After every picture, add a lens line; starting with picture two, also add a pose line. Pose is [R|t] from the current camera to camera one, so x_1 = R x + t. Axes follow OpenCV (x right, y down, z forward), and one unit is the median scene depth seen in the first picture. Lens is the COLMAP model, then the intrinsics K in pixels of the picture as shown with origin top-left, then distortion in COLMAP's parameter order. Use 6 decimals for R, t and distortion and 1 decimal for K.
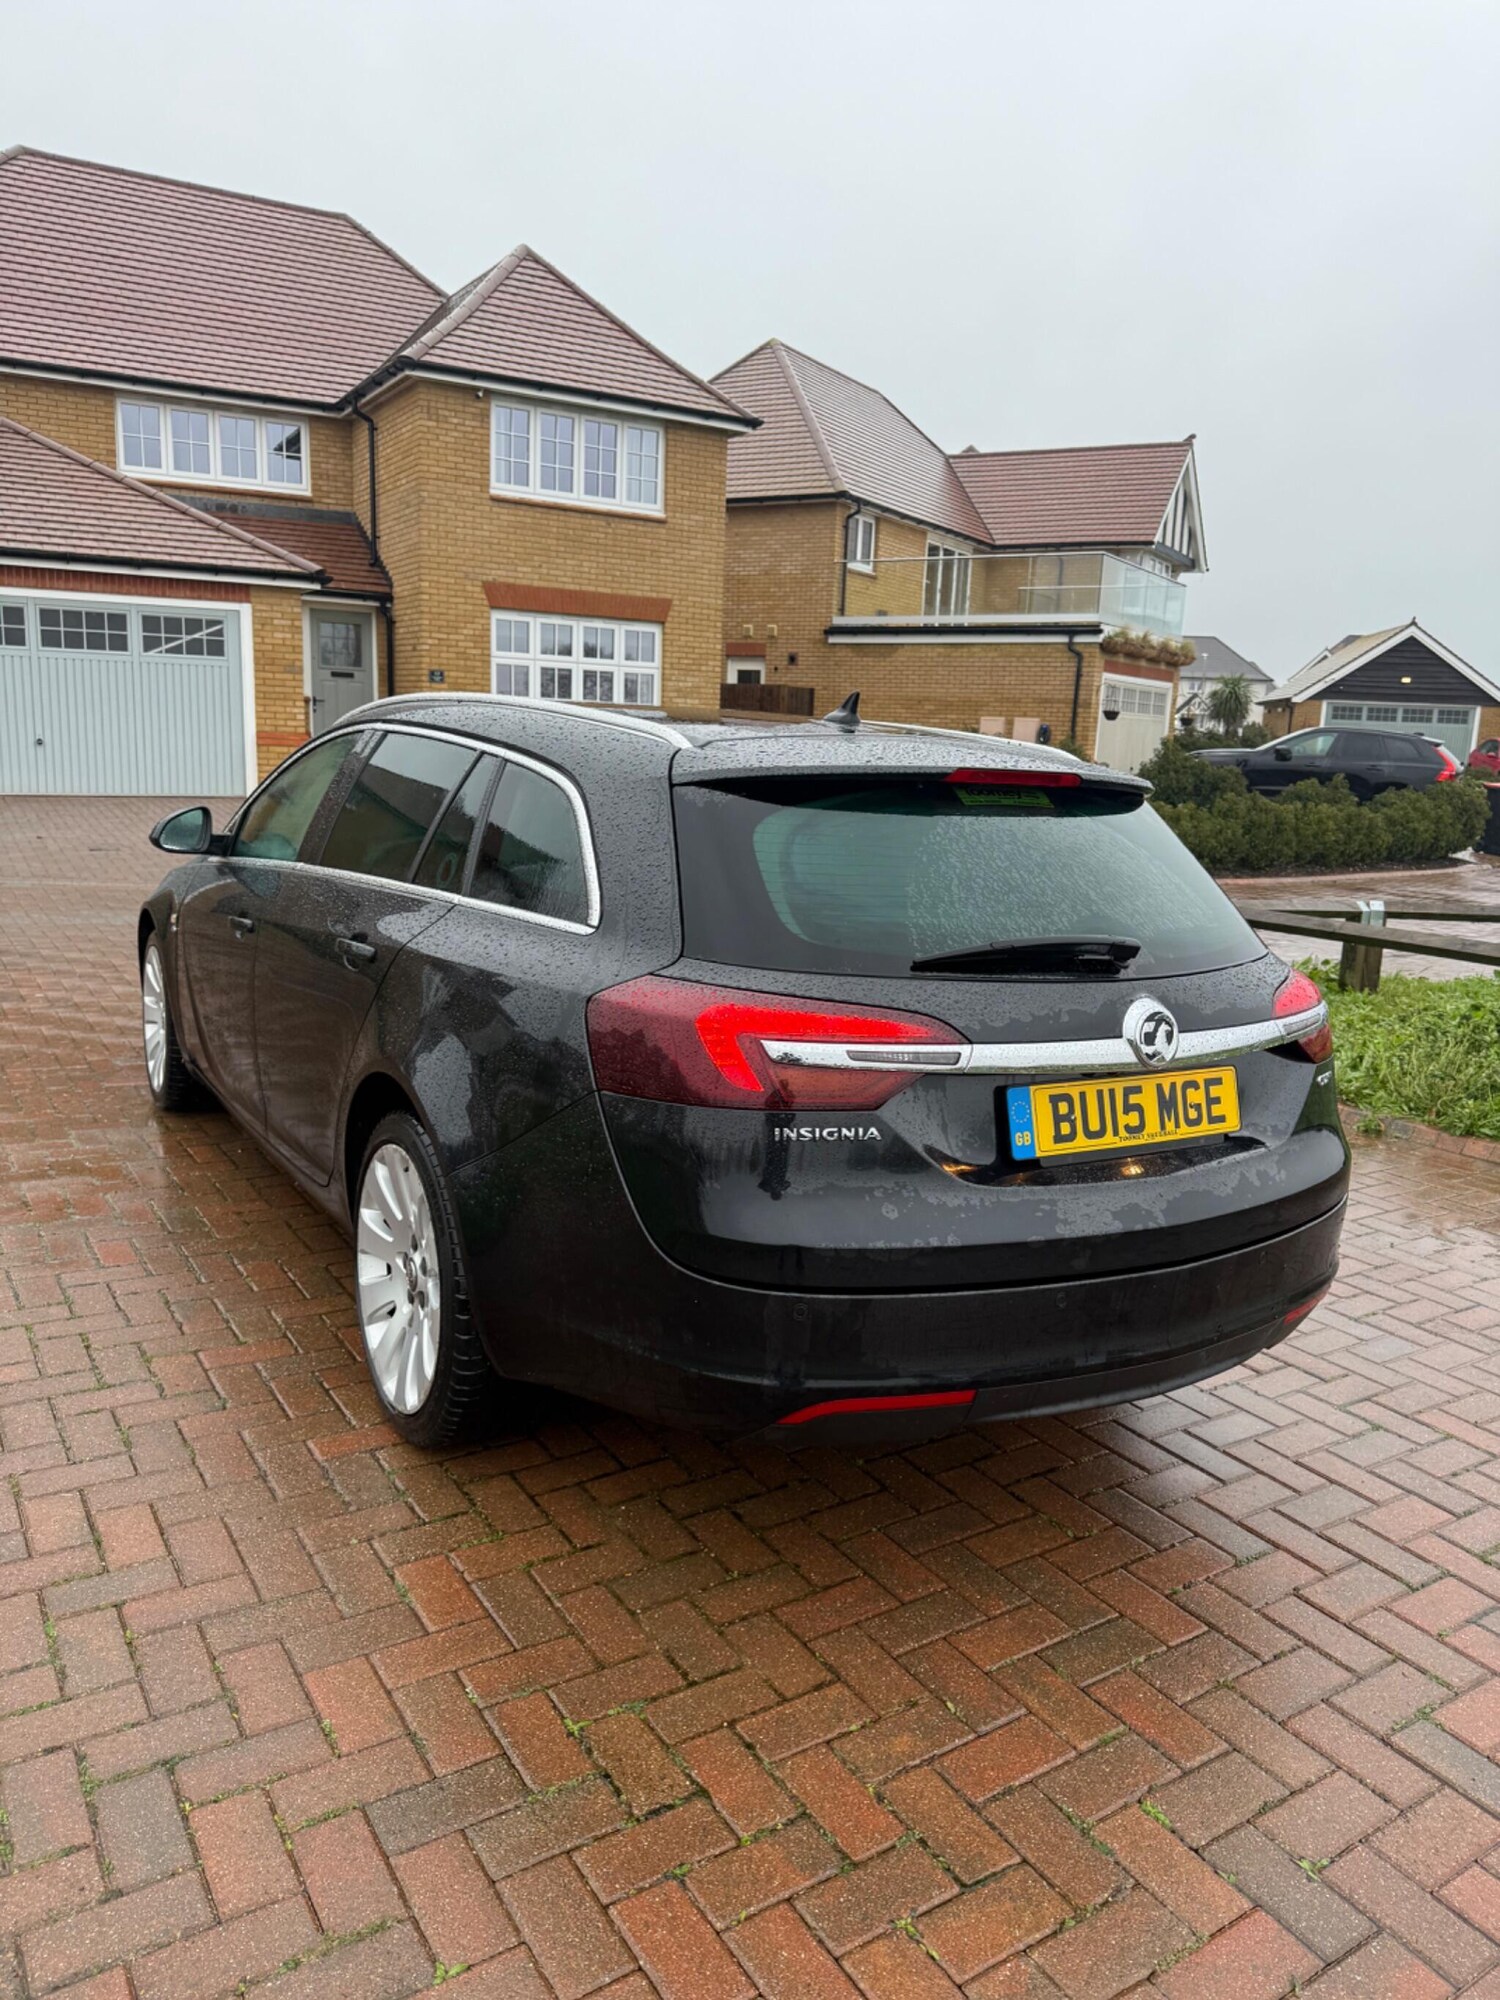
lens RADIAL K [[1396.8, 0, 743.6], [0, 1396.8, 1012.8], [0, 0, 1]] dist [0.168310, -0.345710]
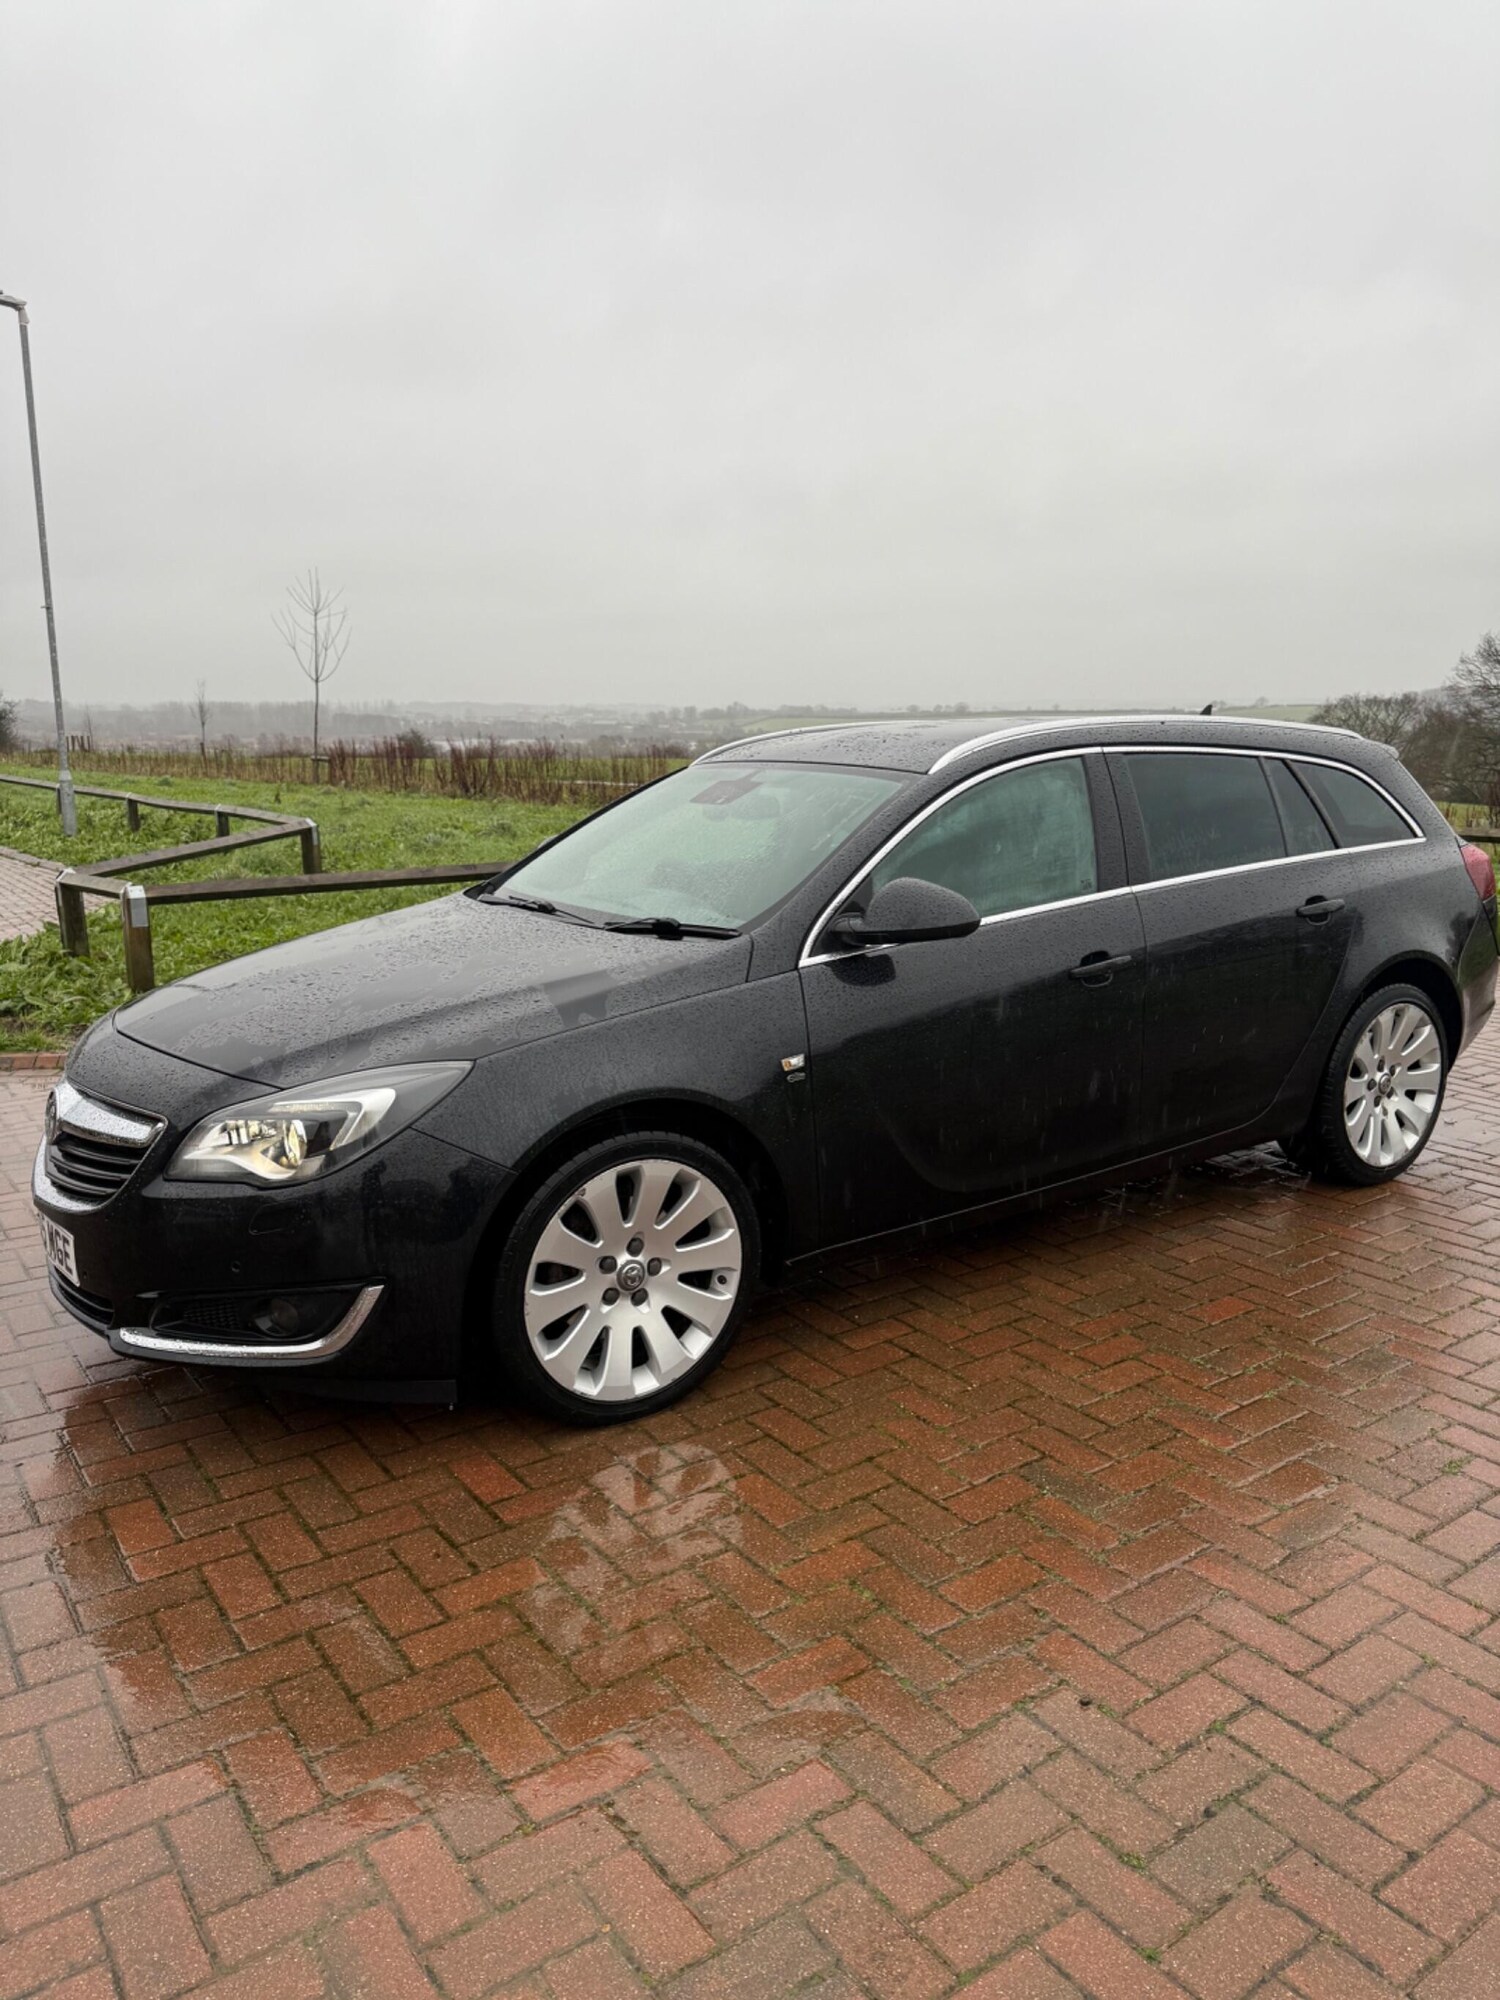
lens RADIAL K [[1396.8, 0, 743.6], [0, 1396.8, 1012.8], [0, 0, 1]] dist [0.168310, -0.345710]
pose [[-0.050065, -0.249677, 0.967034, -0.197268], [0.194066, 0.947362, 0.254645, -0.050142], [-0.979710, 0.200418, 0.001024, 0.192263]]
